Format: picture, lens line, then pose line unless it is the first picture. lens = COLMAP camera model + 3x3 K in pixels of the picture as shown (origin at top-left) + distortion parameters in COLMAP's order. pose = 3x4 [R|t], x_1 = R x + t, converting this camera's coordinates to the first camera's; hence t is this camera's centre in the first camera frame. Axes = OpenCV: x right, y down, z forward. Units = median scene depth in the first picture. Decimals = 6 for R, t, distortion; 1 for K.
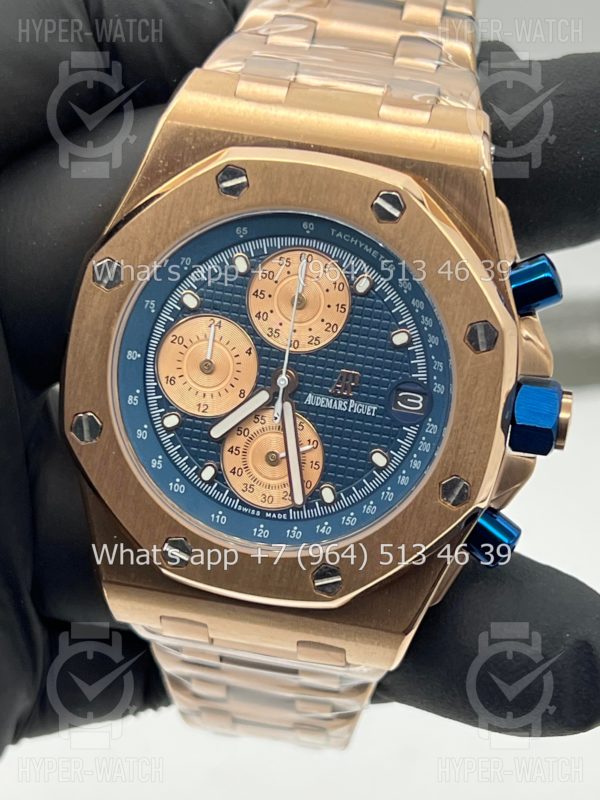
lens RADIAL K [[1906.1, 0, 300.0], [0, 1906.1, 400.0], [0, 0, 1]] dist [0.132708, 0.679016]
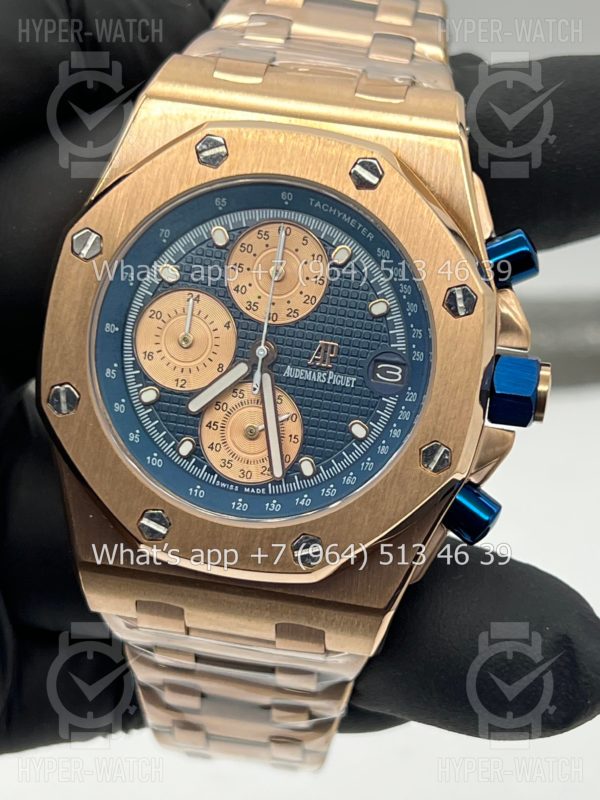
lens RADIAL K [[1906.1, 0, 300.0], [0, 1906.1, 400.0], [0, 0, 1]] dist [0.132708, 0.679016]
pose [[0.999659, -0.001899, 0.026038, -0.014852], [0.004765, 0.993869, -0.110460, 0.124434], [-0.025669, 0.110546, 0.993539, 0.011065]]
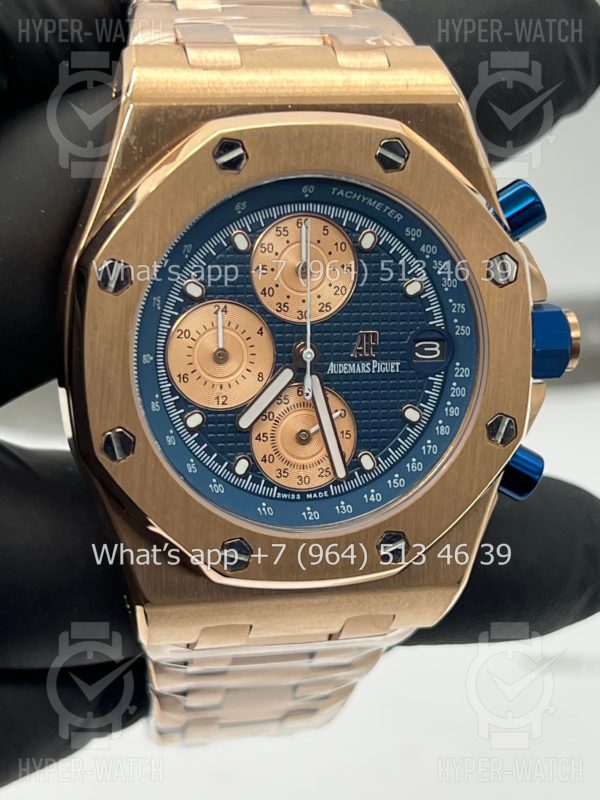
lens RADIAL K [[1906.1, 0, 300.0], [0, 1906.1, 400.0], [0, 0, 1]] dist [0.132708, 0.679016]
pose [[0.925542, -0.199500, 0.321826, -0.321503], [0.195491, 0.979669, 0.045082, -0.031096], [-0.324277, 0.021189, 0.945725, 0.098106]]
